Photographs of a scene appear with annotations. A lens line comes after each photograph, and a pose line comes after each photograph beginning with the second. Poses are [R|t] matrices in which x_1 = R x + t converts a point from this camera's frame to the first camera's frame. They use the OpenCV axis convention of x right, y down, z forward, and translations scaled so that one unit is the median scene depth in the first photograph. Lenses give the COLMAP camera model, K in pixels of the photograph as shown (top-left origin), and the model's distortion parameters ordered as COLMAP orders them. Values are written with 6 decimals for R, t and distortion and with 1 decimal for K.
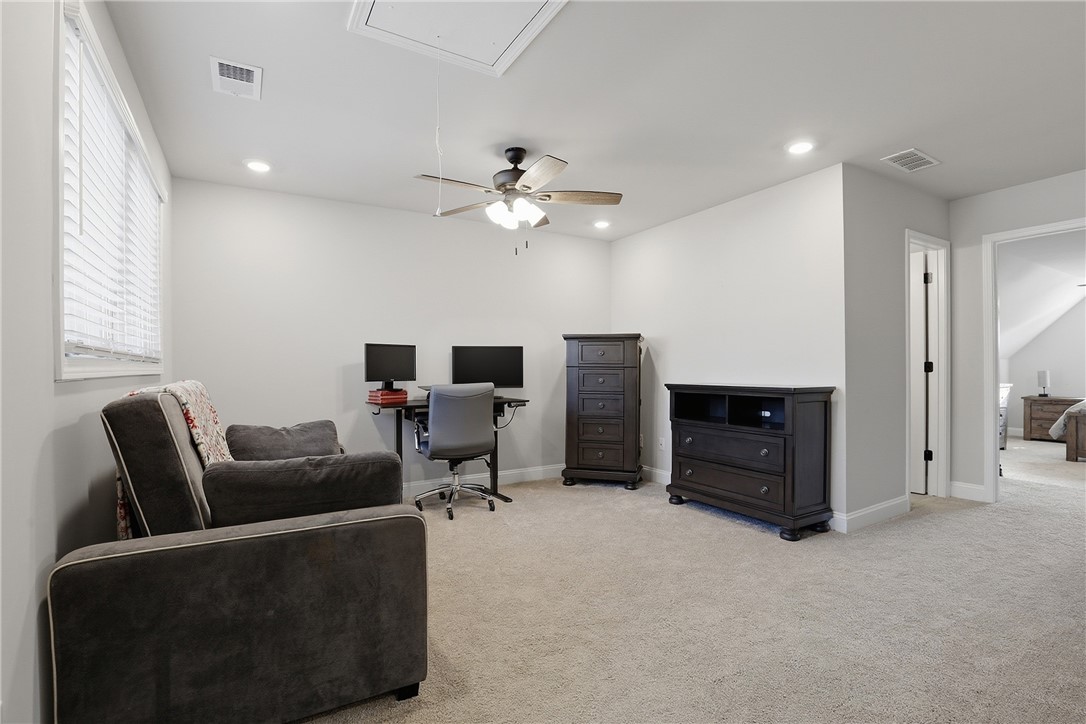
lens RADIAL K [[504.7, 0, 536.1], [0, 504.7, 371.4], [0, 0, 1]] dist [-0.020294, -0.000578]
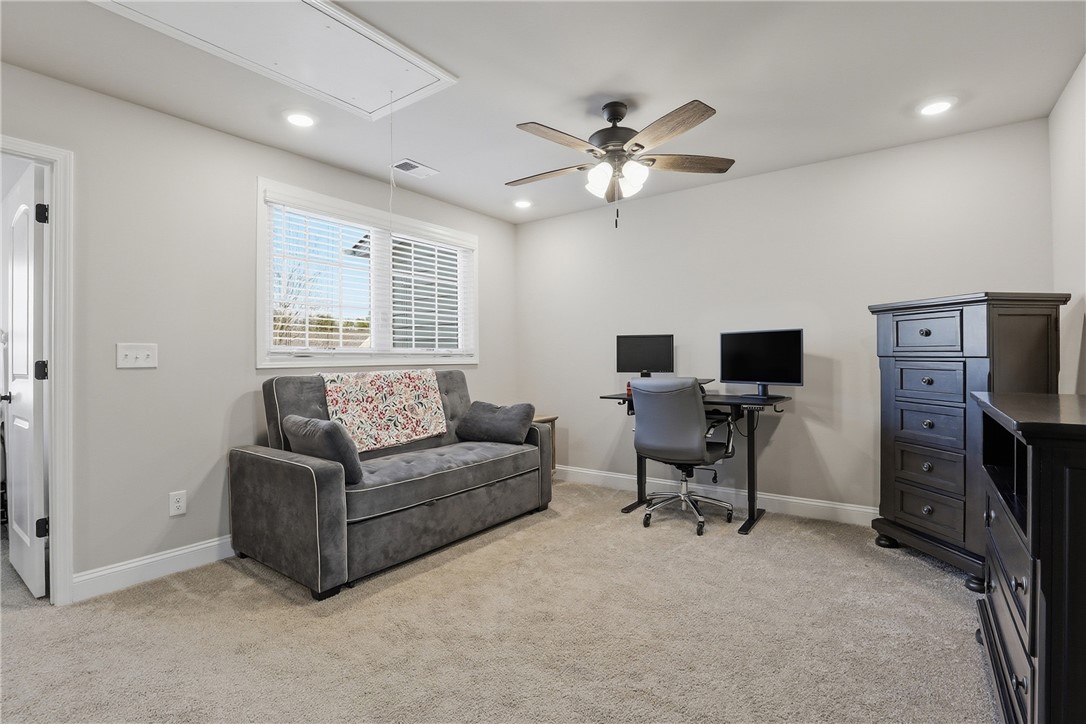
lens RADIAL K [[504.7, 0, 541.3], [0, 504.7, 357.1], [0, 0, 1]] dist [-0.020294, -0.000578]
pose [[0.404475, -0.003309, -0.914543, 0.510493], [0.000047, 0.999994, -0.003597, -0.007001], [0.914549, 0.001411, 0.404473, 0.402215]]
